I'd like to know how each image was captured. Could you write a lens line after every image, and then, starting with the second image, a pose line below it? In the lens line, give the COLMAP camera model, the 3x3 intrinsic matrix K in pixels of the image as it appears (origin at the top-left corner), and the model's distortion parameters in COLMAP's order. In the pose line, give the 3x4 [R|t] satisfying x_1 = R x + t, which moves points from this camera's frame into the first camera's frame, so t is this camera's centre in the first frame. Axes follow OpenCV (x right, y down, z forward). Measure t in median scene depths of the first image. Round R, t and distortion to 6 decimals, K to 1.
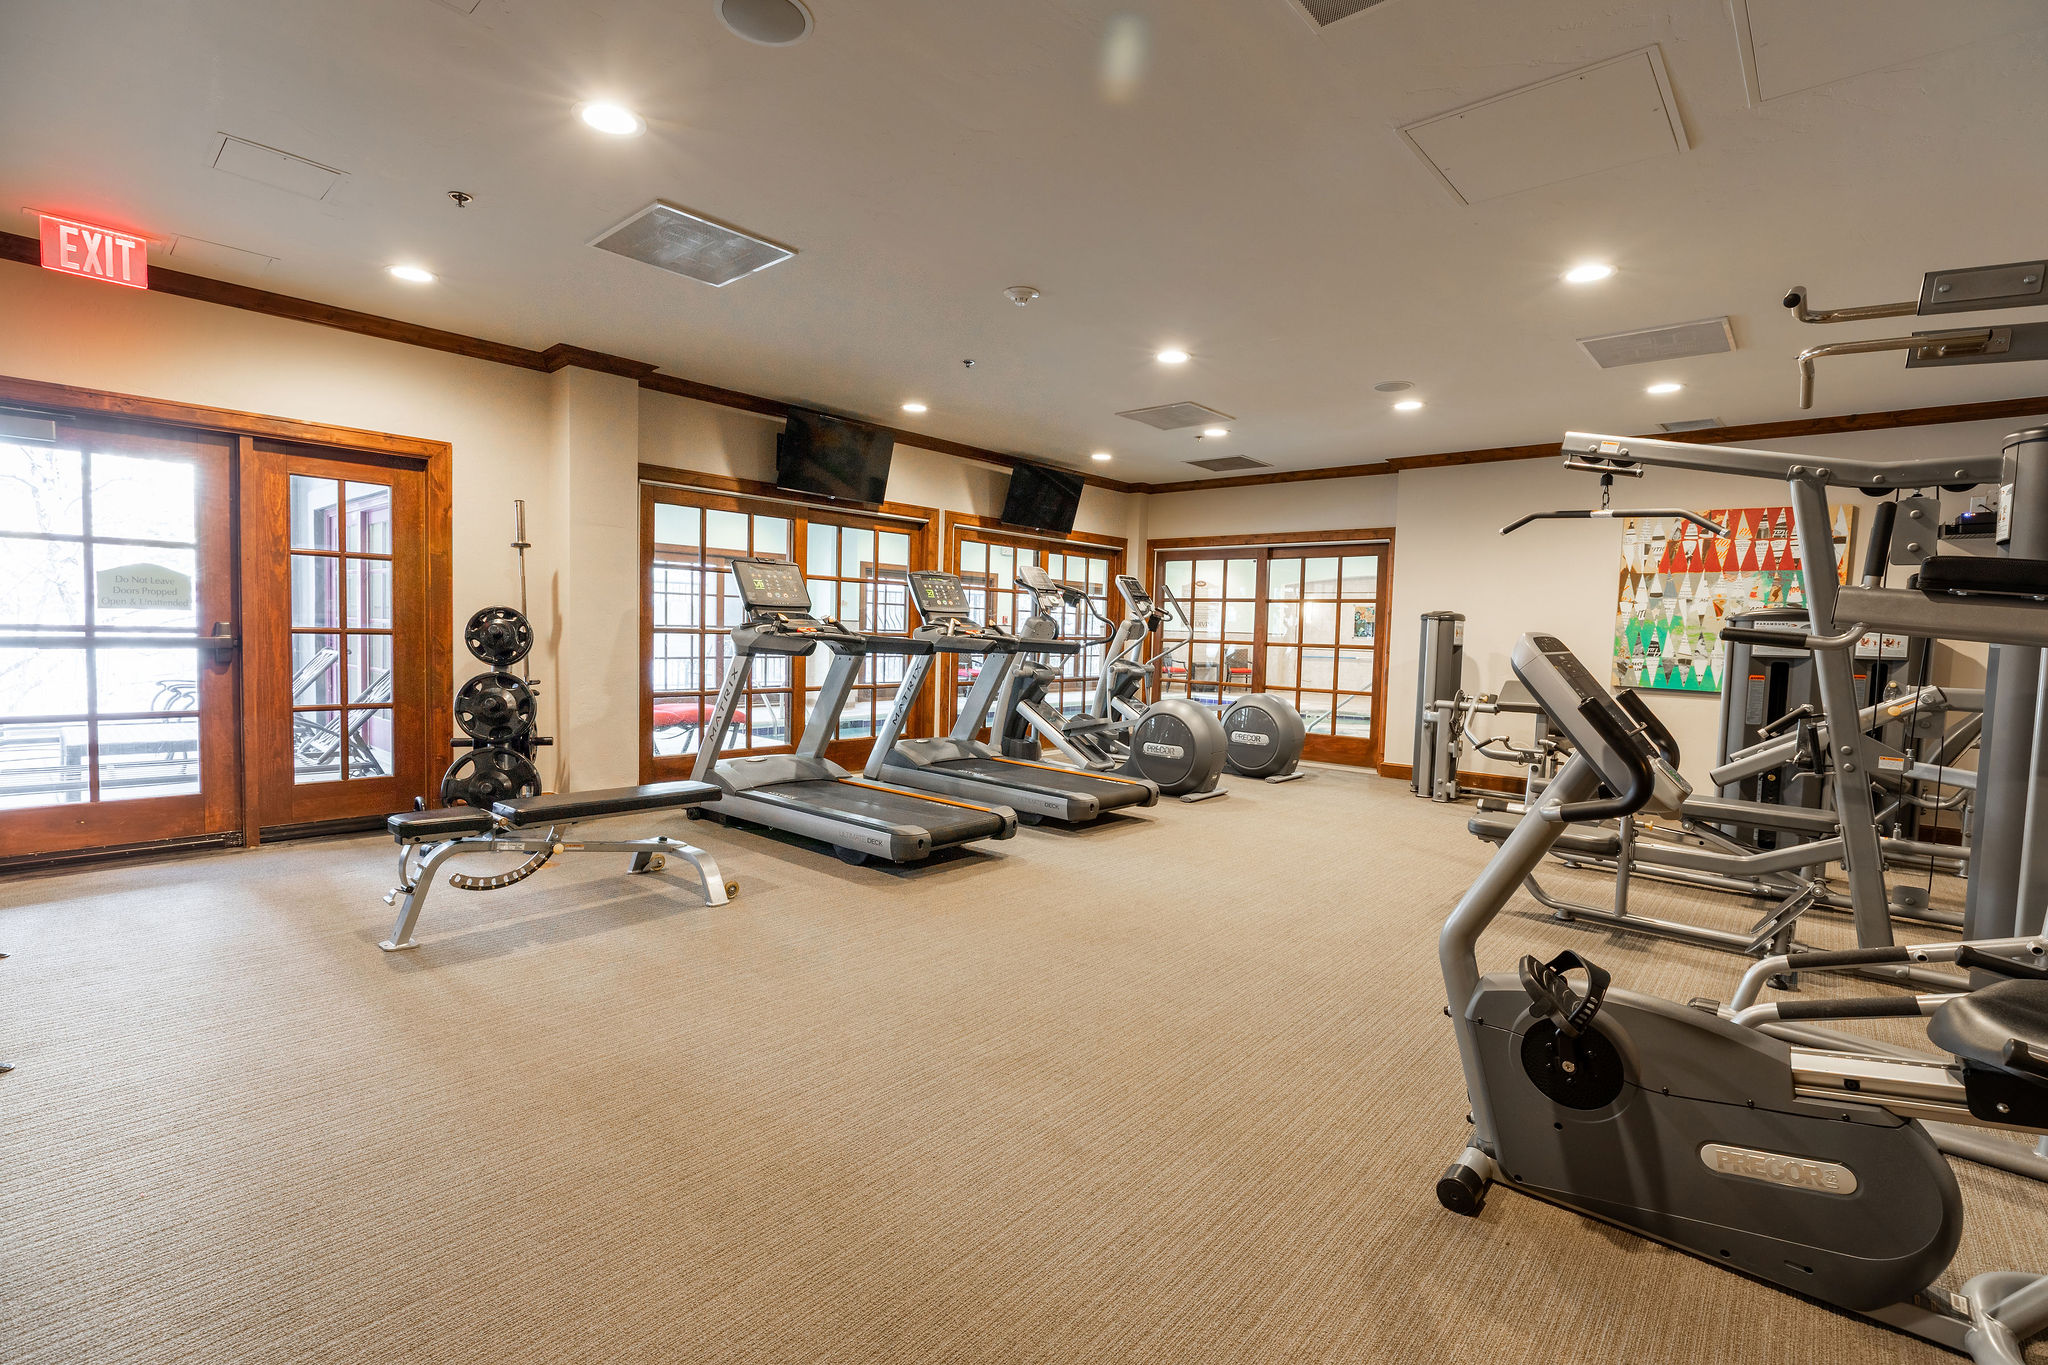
lens RADIAL K [[921.4, 0, 1030.8], [0, 921.4, 680.8], [0, 0, 1]] dist [-0.009425, 0.000073]
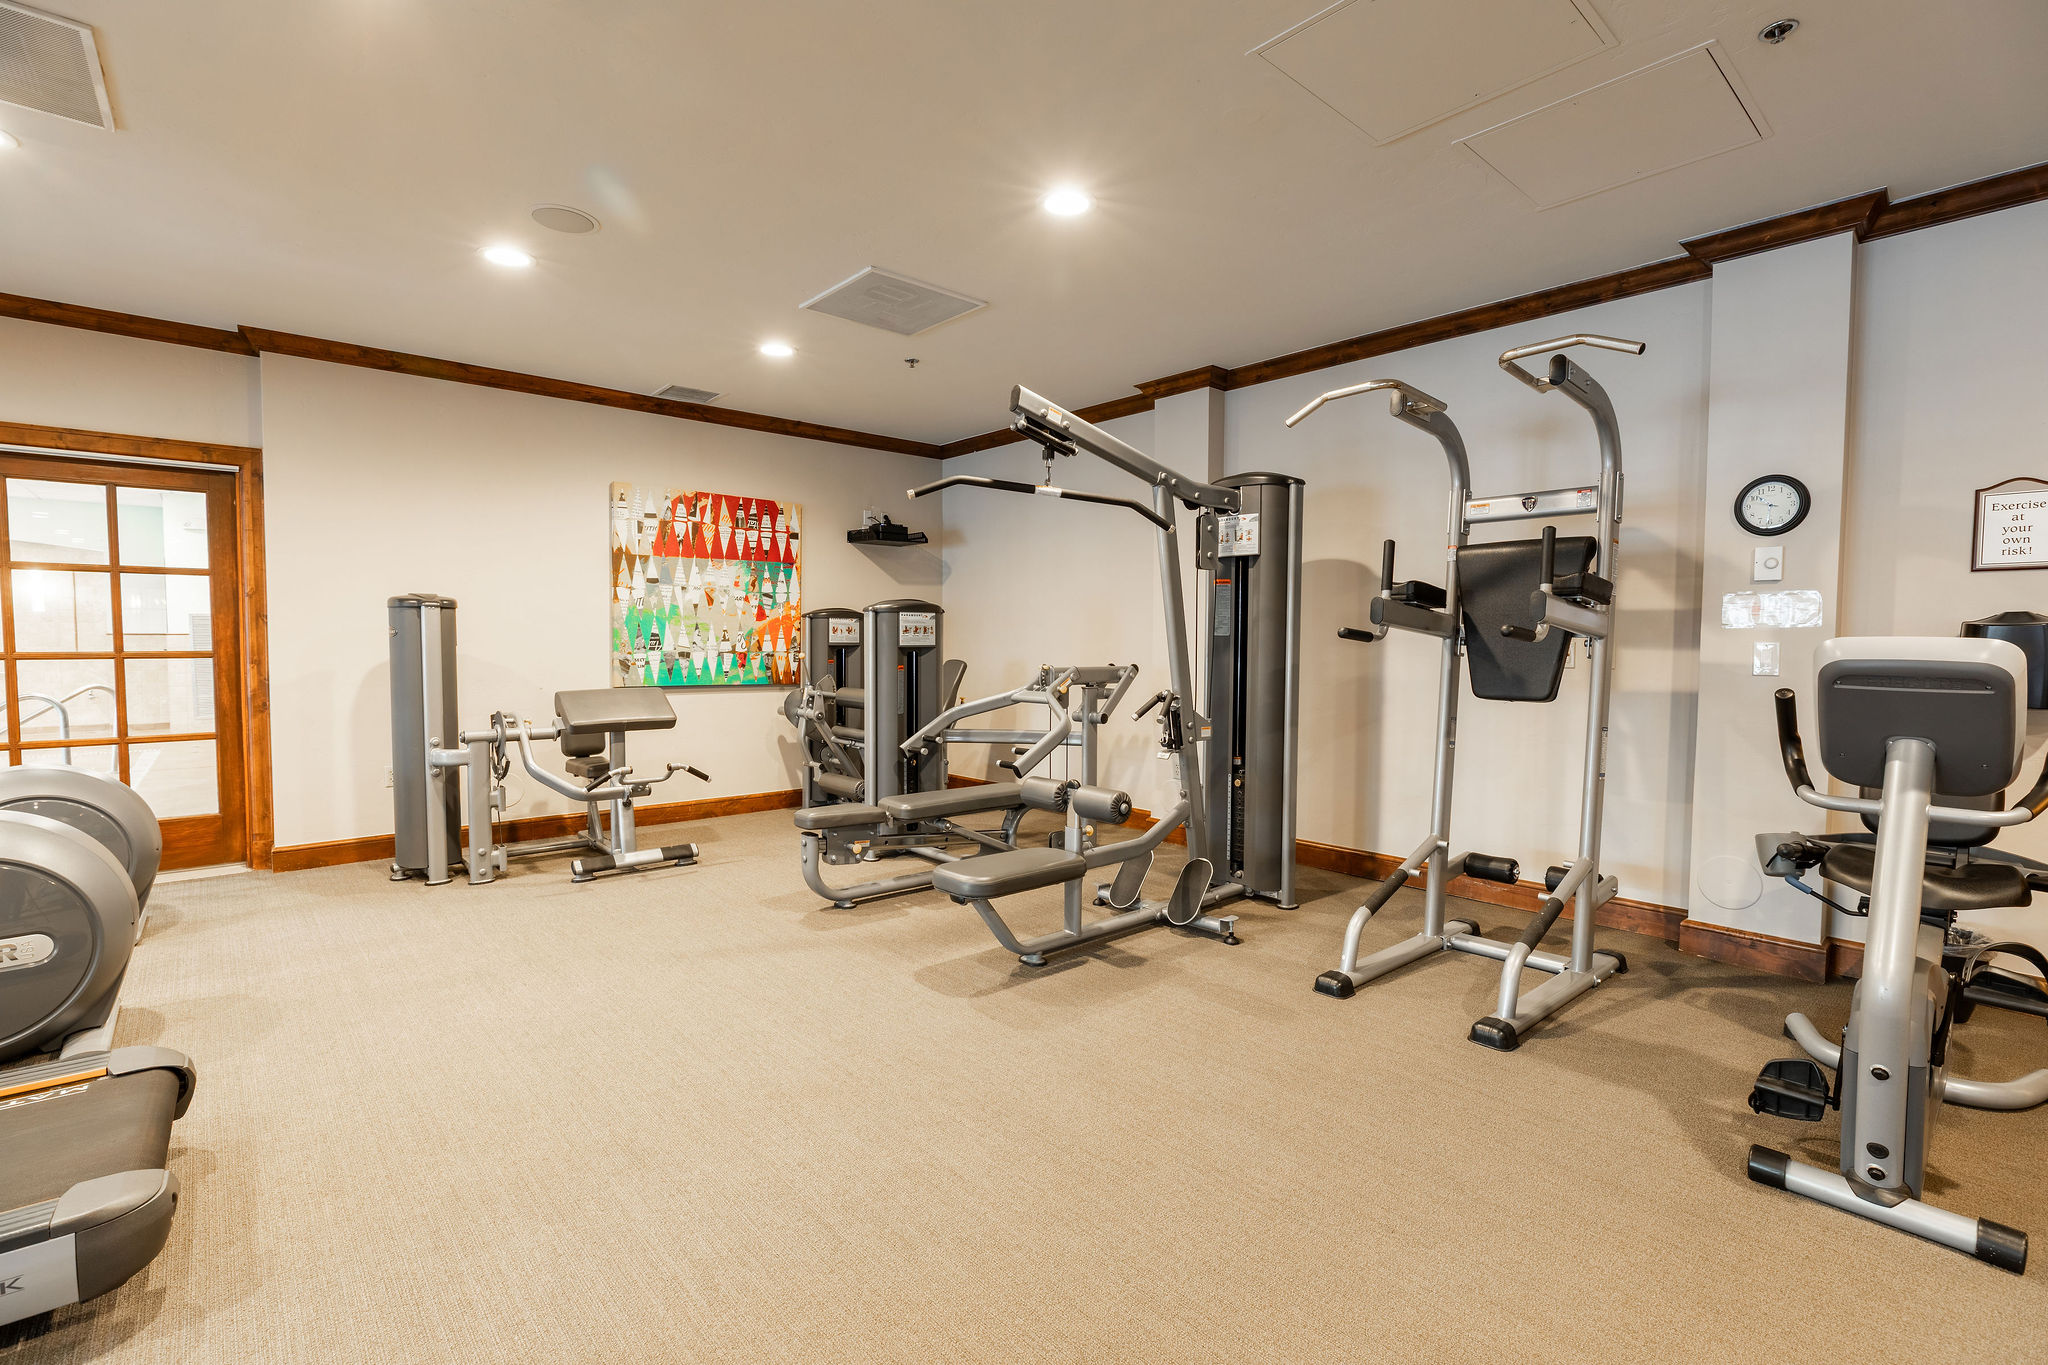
lens RADIAL K [[921.4, 0, 1027.3], [0, 921.4, 686.8], [0, 0, 1]] dist [-0.009425, 0.000073]
pose [[0.137246, -0.080178, 0.987287, -0.150305], [0.056306, 0.995739, 0.073037, -0.036438], [-0.988935, 0.045566, 0.141176, 0.527967]]
